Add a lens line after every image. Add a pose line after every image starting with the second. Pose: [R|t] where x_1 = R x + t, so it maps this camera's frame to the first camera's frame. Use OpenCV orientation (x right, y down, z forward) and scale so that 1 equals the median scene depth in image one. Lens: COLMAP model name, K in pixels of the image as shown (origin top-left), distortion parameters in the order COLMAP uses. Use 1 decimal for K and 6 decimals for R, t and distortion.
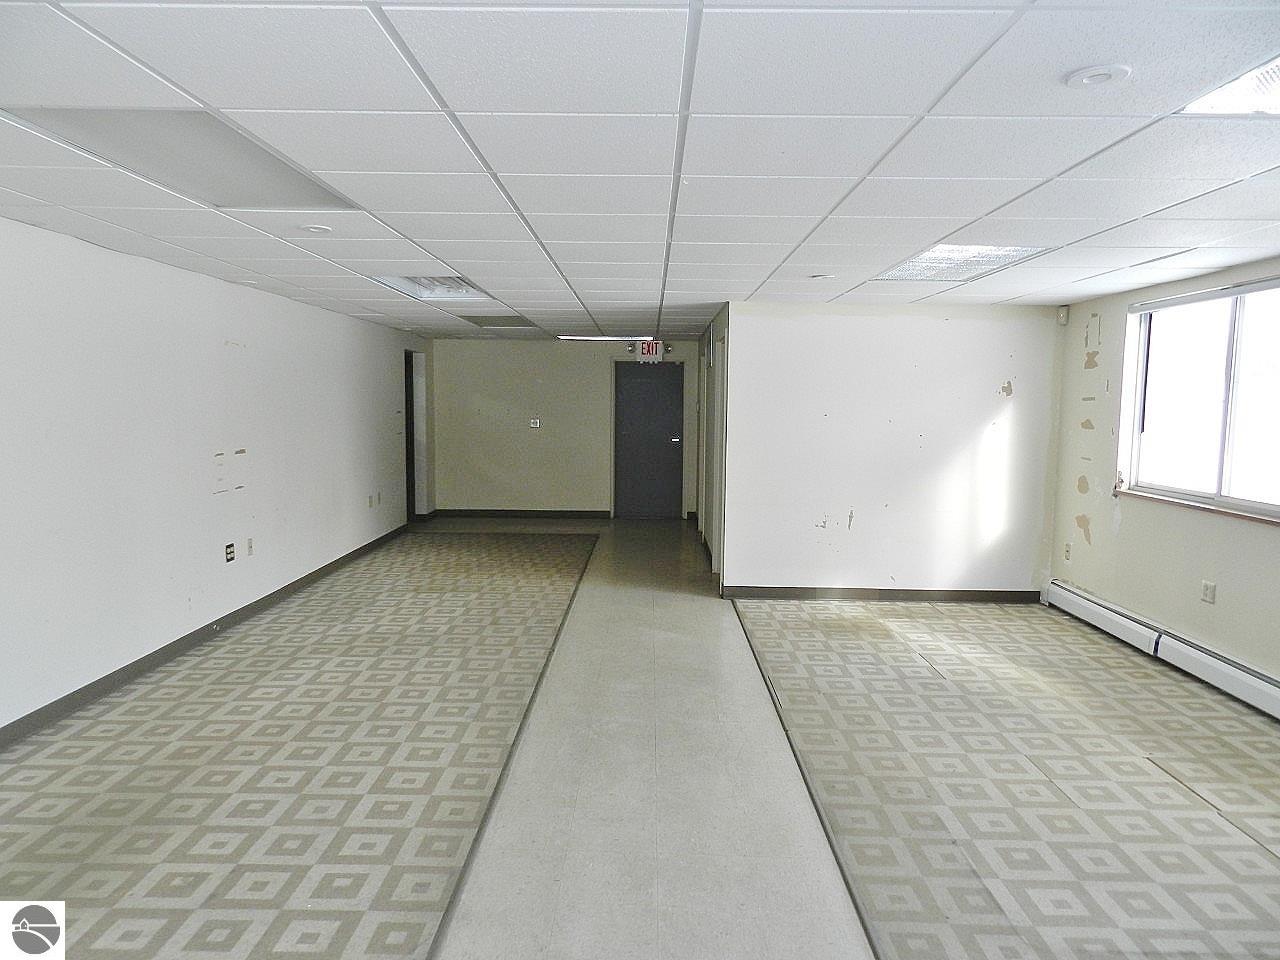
lens RADIAL K [[862.1, 0, 640.2], [0, 862.1, 487.7], [0, 0, 1]] dist [0.019646, -0.006442]
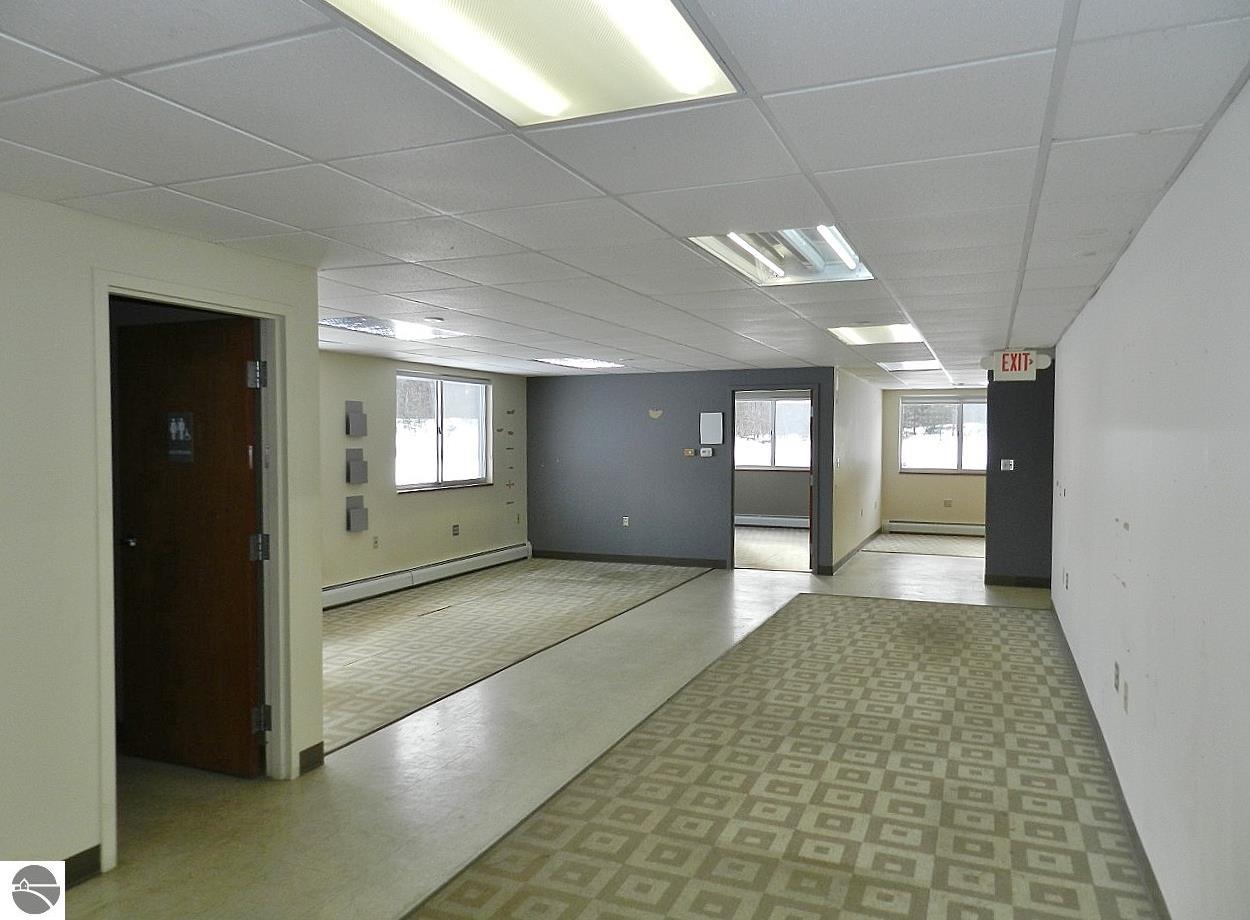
lens RADIAL K [[873.3, 0, 619.4], [0, 873.3, 459.0], [0, 0, 1]] dist [0.037235, 0.002993]
pose [[-0.923843, -0.021093, 0.382191, -0.434491], [0.028123, 0.992042, 0.122728, -0.201259], [-0.381738, 0.124130, -0.915897, 1.963385]]
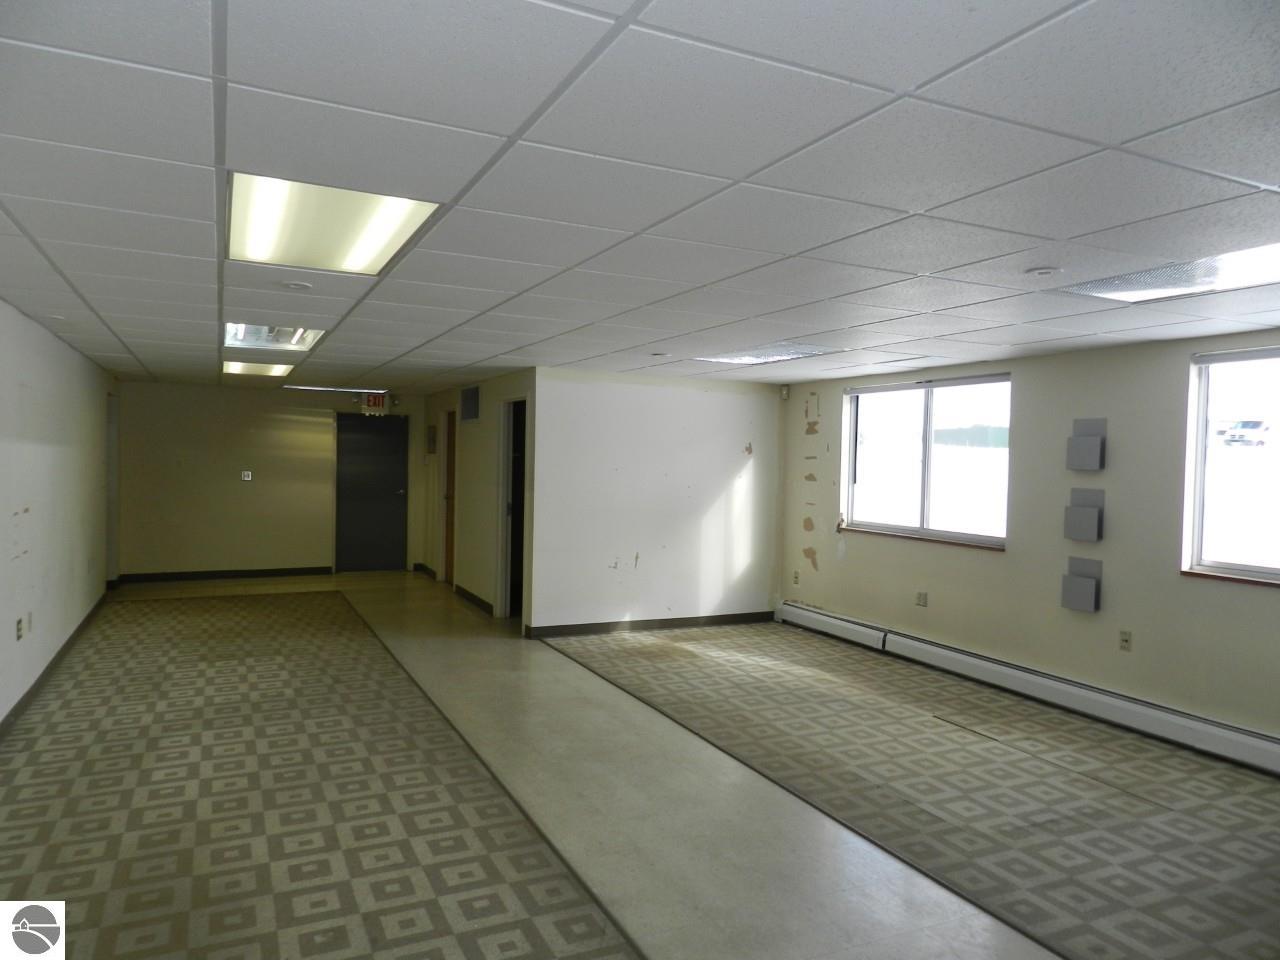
lens RADIAL K [[862.1, 0, 640.2], [0, 862.1, 476.2], [0, 0, 1]] dist [0.019646, -0.006442]
pose [[0.895761, -0.000118, 0.444536, -0.351480], [0.032550, 0.997333, -0.065323, 0.001175], [-0.443343, 0.072984, 0.893376, -0.047865]]
